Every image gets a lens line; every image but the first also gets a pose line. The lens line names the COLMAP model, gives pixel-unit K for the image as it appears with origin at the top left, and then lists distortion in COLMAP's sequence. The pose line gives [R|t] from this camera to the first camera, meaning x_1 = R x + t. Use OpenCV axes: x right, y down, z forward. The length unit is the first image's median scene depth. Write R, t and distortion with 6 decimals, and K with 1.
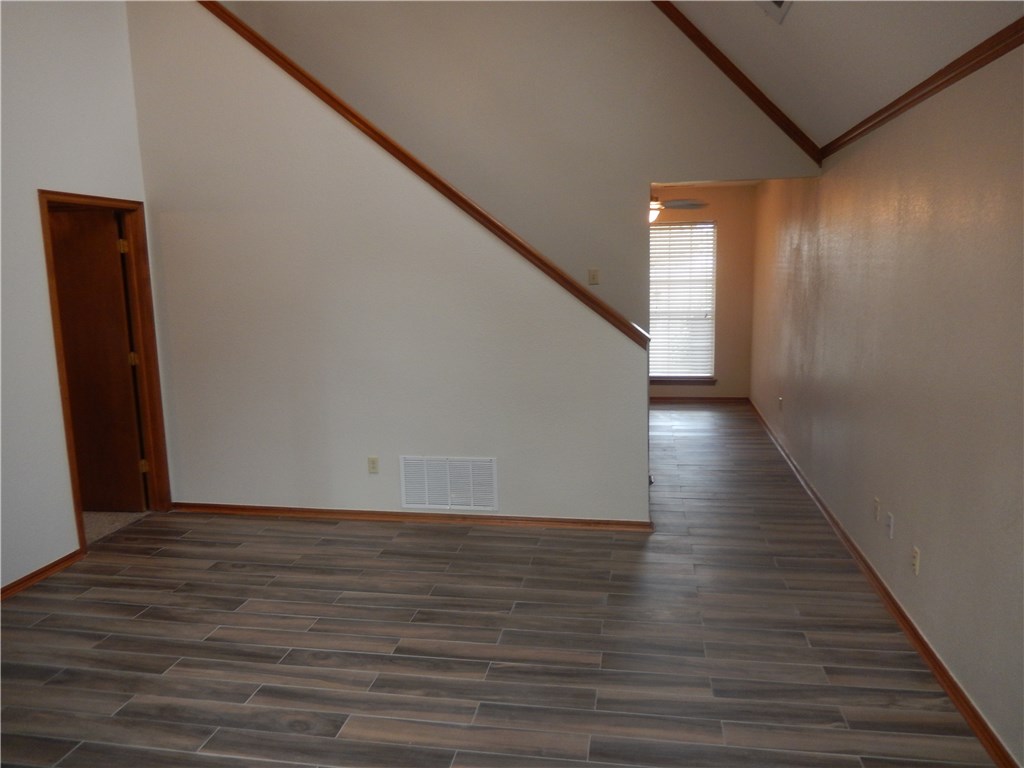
lens RADIAL K [[758.3, 0, 513.5], [0, 758.3, 384.3], [0, 0, 1]] dist [-0.004848, -0.000513]
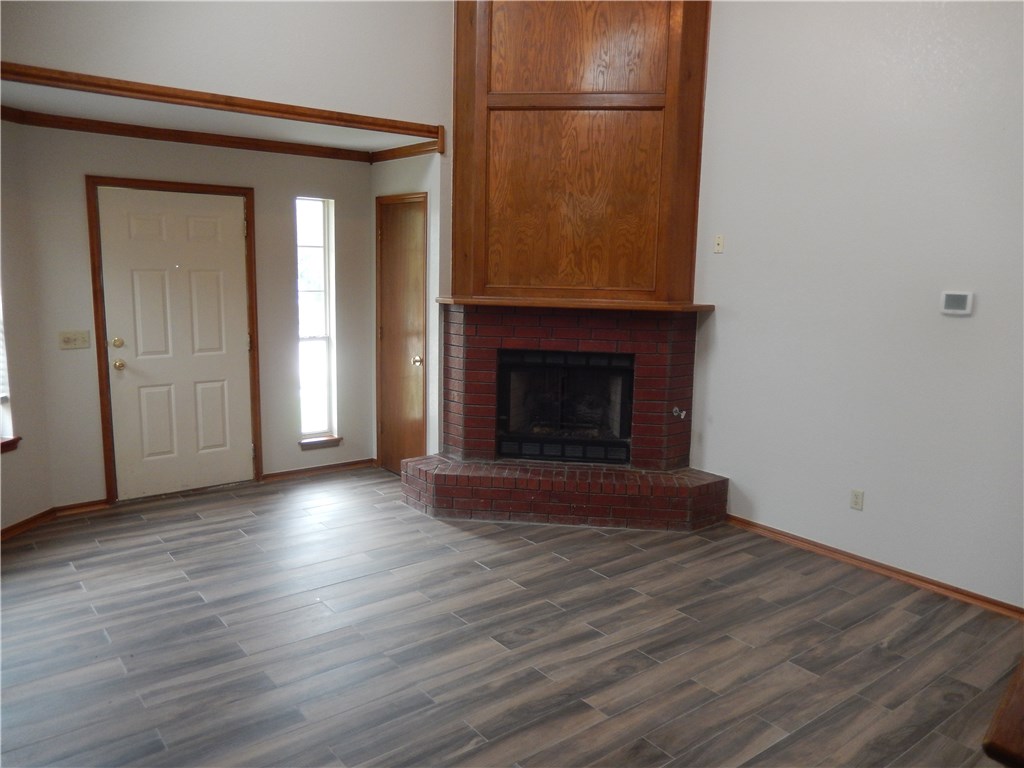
lens RADIAL K [[758.3, 0, 511.7], [0, 758.3, 384.2], [0, 0, 1]] dist [-0.004848, -0.000513]
pose [[-0.675633, 0.118808, -0.727602, 0.500999], [-0.119941, 0.956067, 0.267488, -0.225709], [0.727416, 0.267993, -0.631700, 1.418673]]
